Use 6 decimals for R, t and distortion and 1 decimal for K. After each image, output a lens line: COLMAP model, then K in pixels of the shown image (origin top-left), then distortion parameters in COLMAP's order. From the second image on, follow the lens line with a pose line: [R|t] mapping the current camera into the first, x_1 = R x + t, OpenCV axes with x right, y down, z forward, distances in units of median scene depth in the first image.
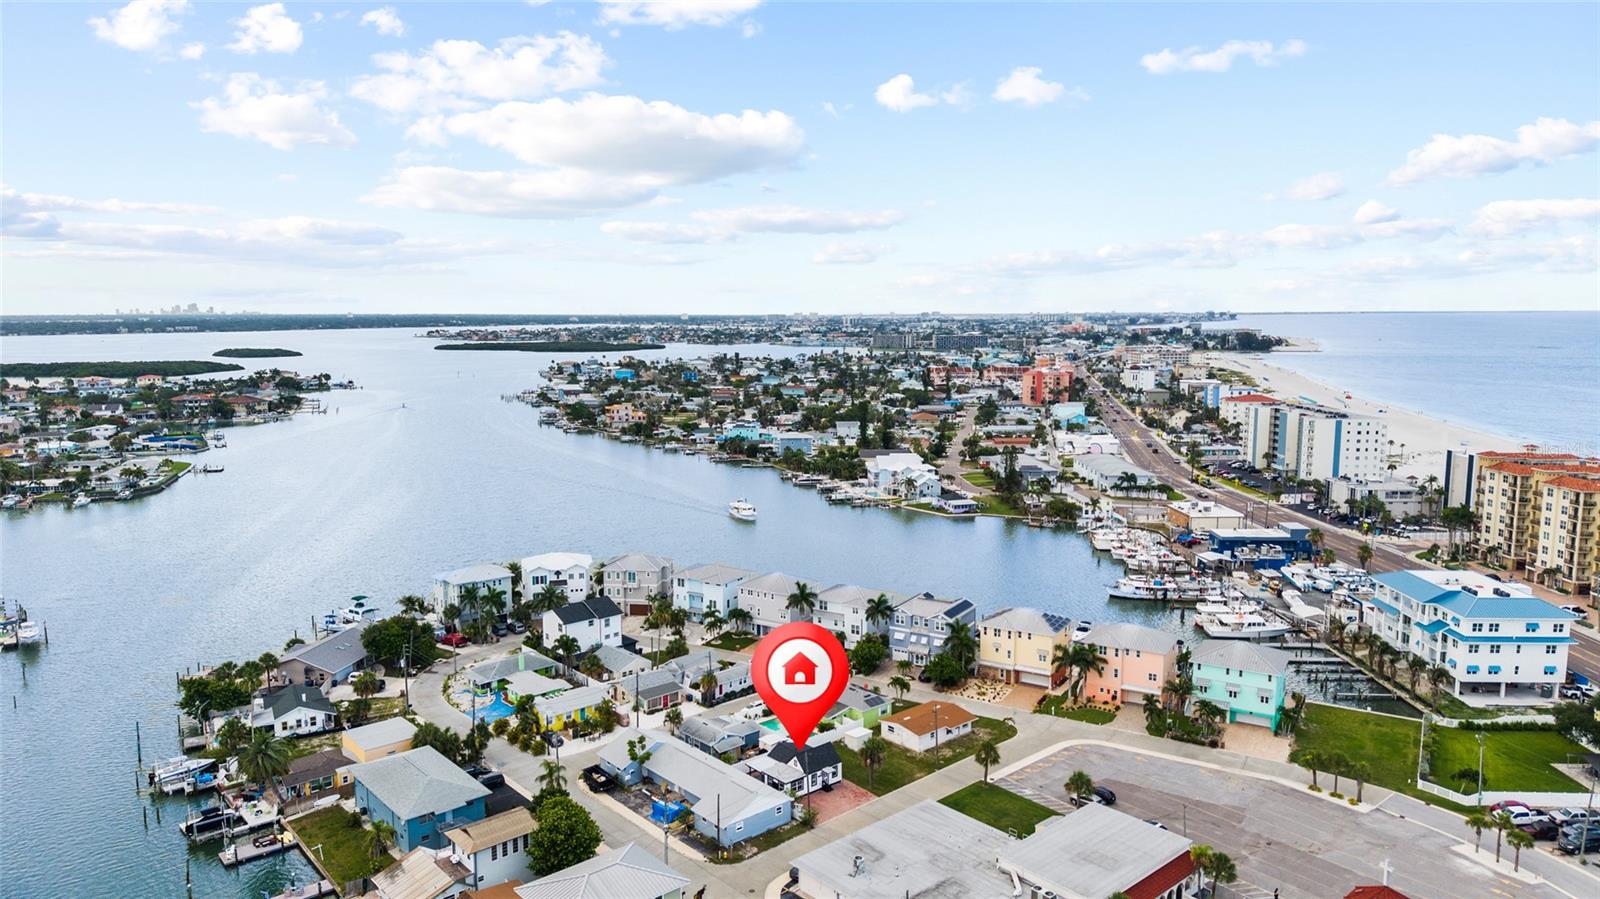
lens RADIAL K [[1087.5, 0, 793.2], [0, 1087.5, 461.7], [0, 0, 1]] dist [0.110960, -0.144406]
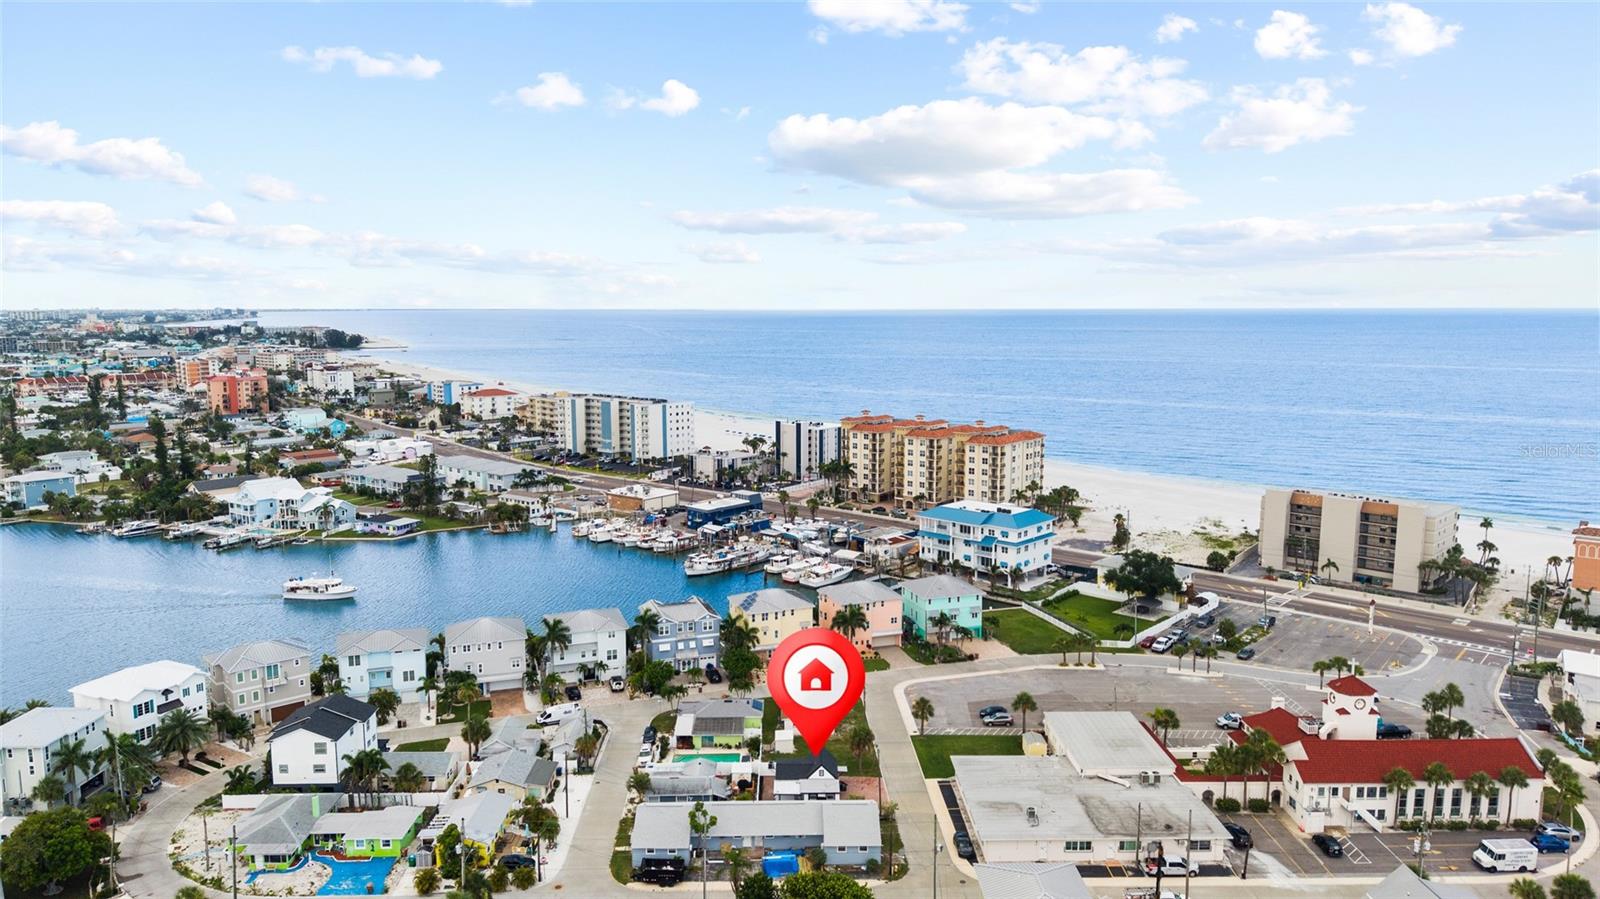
lens RADIAL K [[1087.5, 0, 793.2], [0, 1087.5, 461.7], [0, 0, 1]] dist [0.110960, -0.144406]
pose [[0.647432, -0.109859, 0.754164, -0.446656], [0.107870, 0.992803, 0.052018, -0.034681], [-0.754451, 0.047673, 0.654623, 0.222580]]
